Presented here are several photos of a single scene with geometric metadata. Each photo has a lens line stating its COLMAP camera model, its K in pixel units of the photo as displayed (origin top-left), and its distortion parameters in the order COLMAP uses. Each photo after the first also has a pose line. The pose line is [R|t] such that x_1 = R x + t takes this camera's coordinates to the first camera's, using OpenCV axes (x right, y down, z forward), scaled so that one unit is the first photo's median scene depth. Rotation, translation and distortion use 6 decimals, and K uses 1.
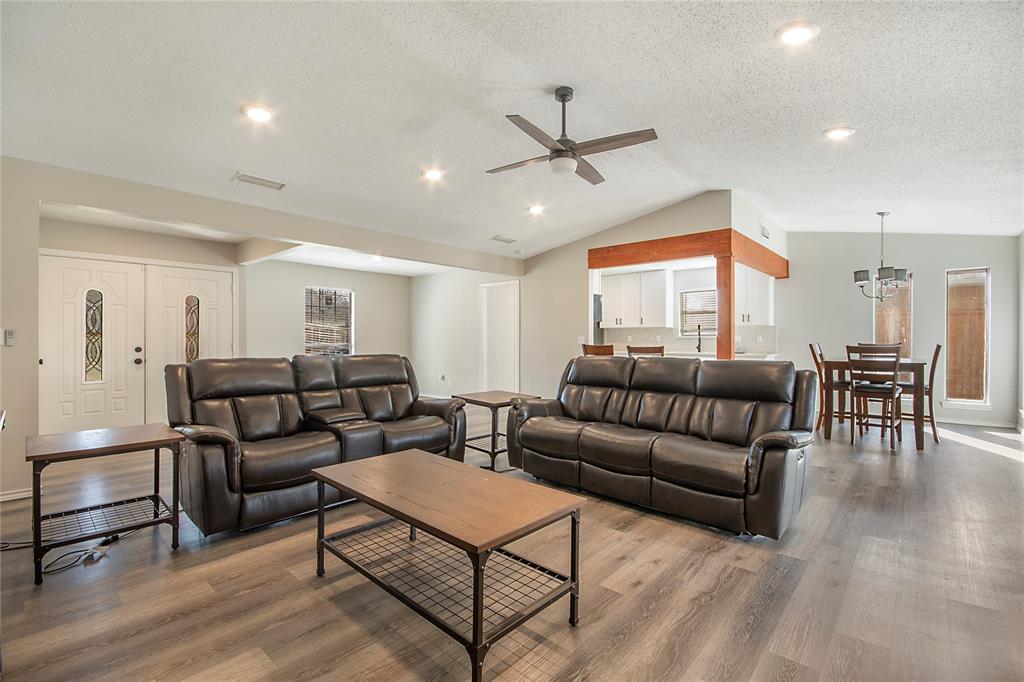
lens RADIAL K [[457.8, 0, 515.6], [0, 457.8, 344.7], [0, 0, 1]] dist [0.006281, -0.004509]
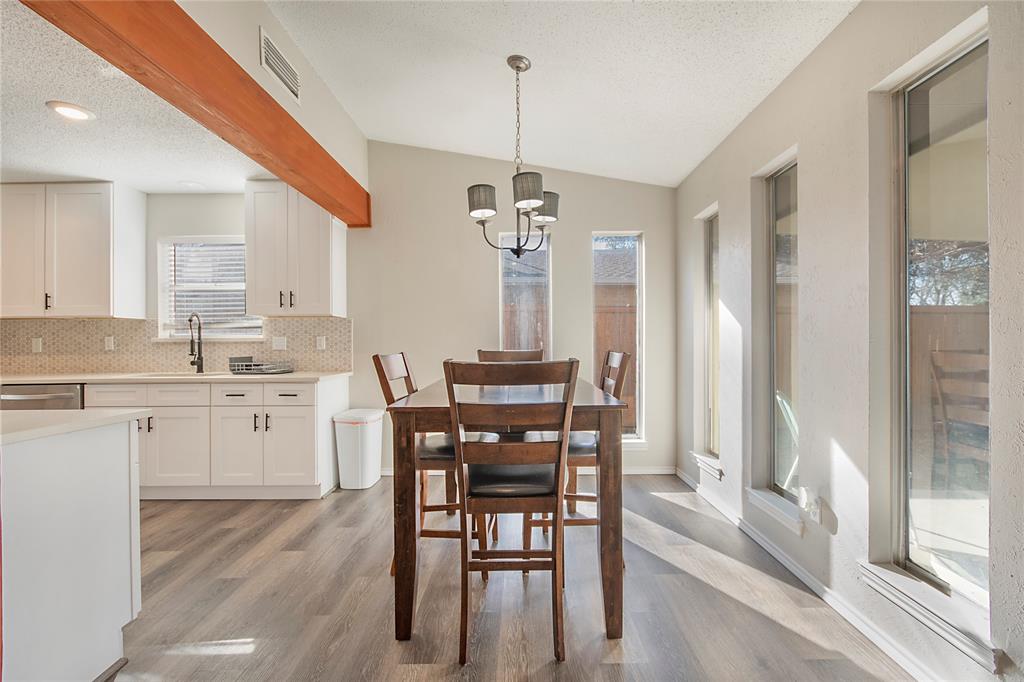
lens RADIAL K [[433.2, 0, 515.7], [0, 433.2, 342.7], [0, 0, 1]] dist [-0.004857, -0.000040]
pose [[0.752039, -0.003772, 0.659108, 0.491379], [0.017213, 0.999755, -0.013918, -0.004874], [-0.658894, 0.021812, 0.751920, 0.651425]]
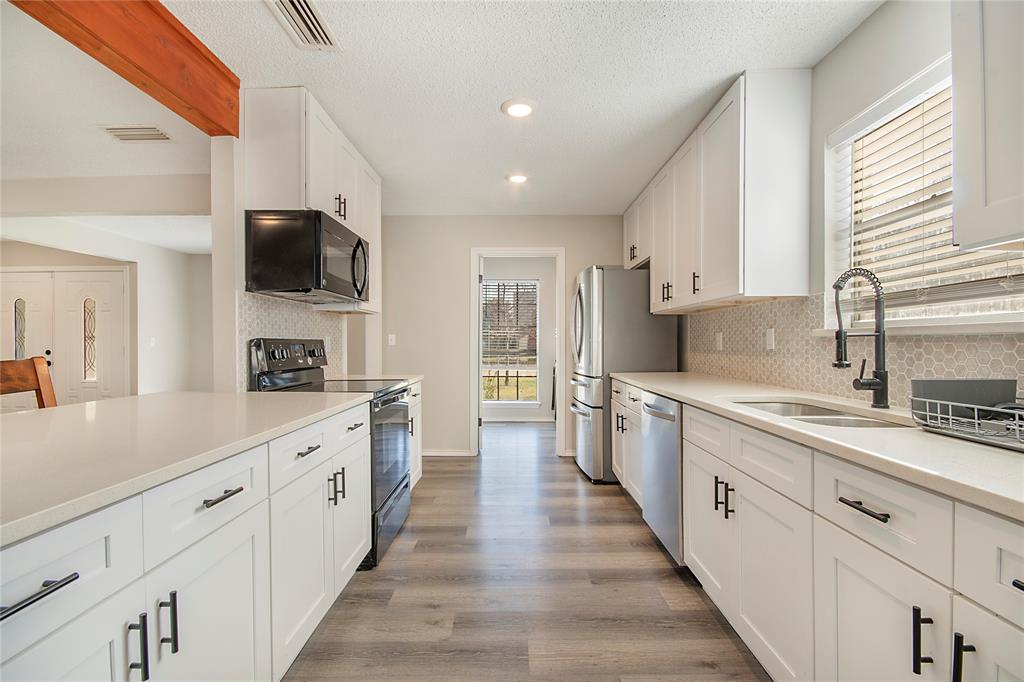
lens RADIAL K [[457.8, 0, 510.0], [0, 457.8, 342.0], [0, 0, 1]] dist [0.006281, -0.004509]
pose [[0.649468, -0.001131, -0.760388, 0.623248], [-0.010969, 0.999881, -0.010856, -0.013034], [0.760310, 0.015391, 0.649378, 1.050087]]
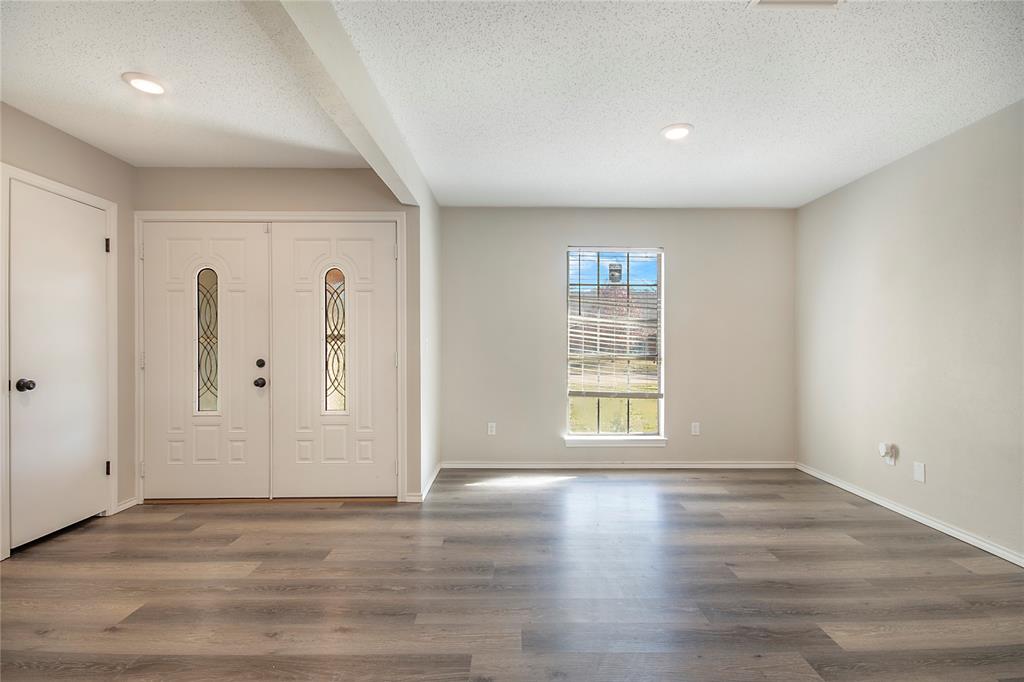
lens RADIAL K [[457.8, 0, 515.1], [0, 457.8, 344.5], [0, 0, 1]] dist [0.006281, -0.004509]
pose [[0.685033, -0.001812, -0.728510, -0.143582], [-0.007377, 0.999928, -0.009423, -0.010271], [0.728475, 0.011829, 0.684971, 0.776628]]
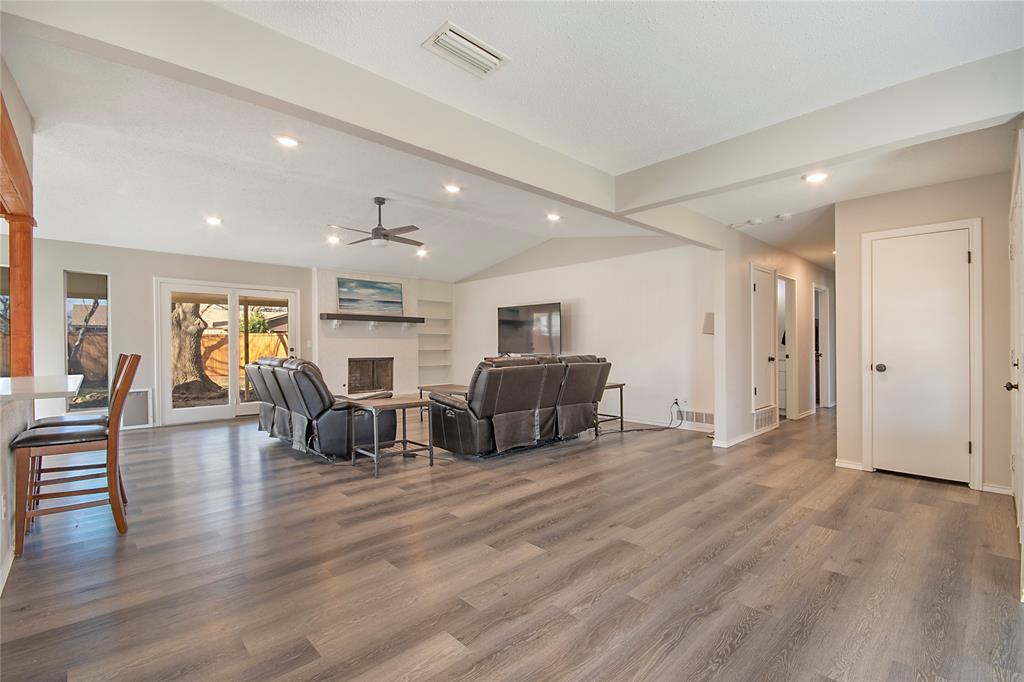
lens RADIAL K [[457.8, 0, 520.0], [0, 457.8, 348.4], [0, 0, 1]] dist [0.006281, -0.004509]
pose [[-0.997877, -0.000952, 0.065126, -0.283503], [0.000399, 0.999785, 0.020717, -0.015578], [-0.065132, 0.020699, -0.997662, 1.436543]]
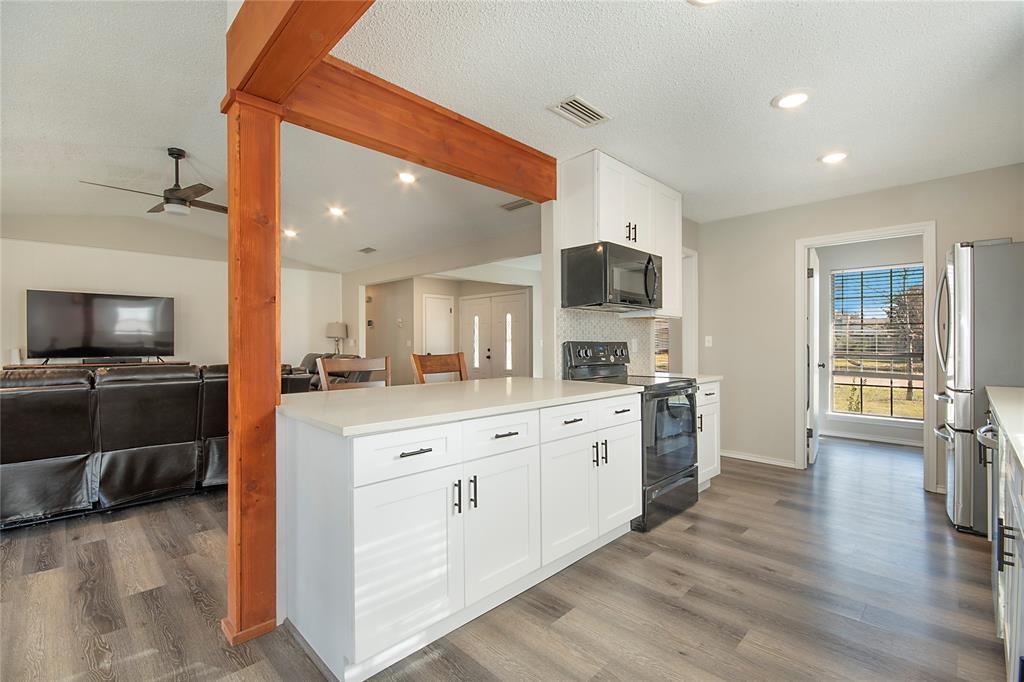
lens RADIAL K [[457.8, 0, 504.5], [0, 457.8, 342.2], [0, 0, 1]] dist [0.006281, -0.004509]
pose [[-0.081400, -0.001970, -0.996680, 0.727272], [-0.015076, 0.999886, -0.000745, -0.015579], [0.996567, 0.014965, -0.081420, 1.108419]]
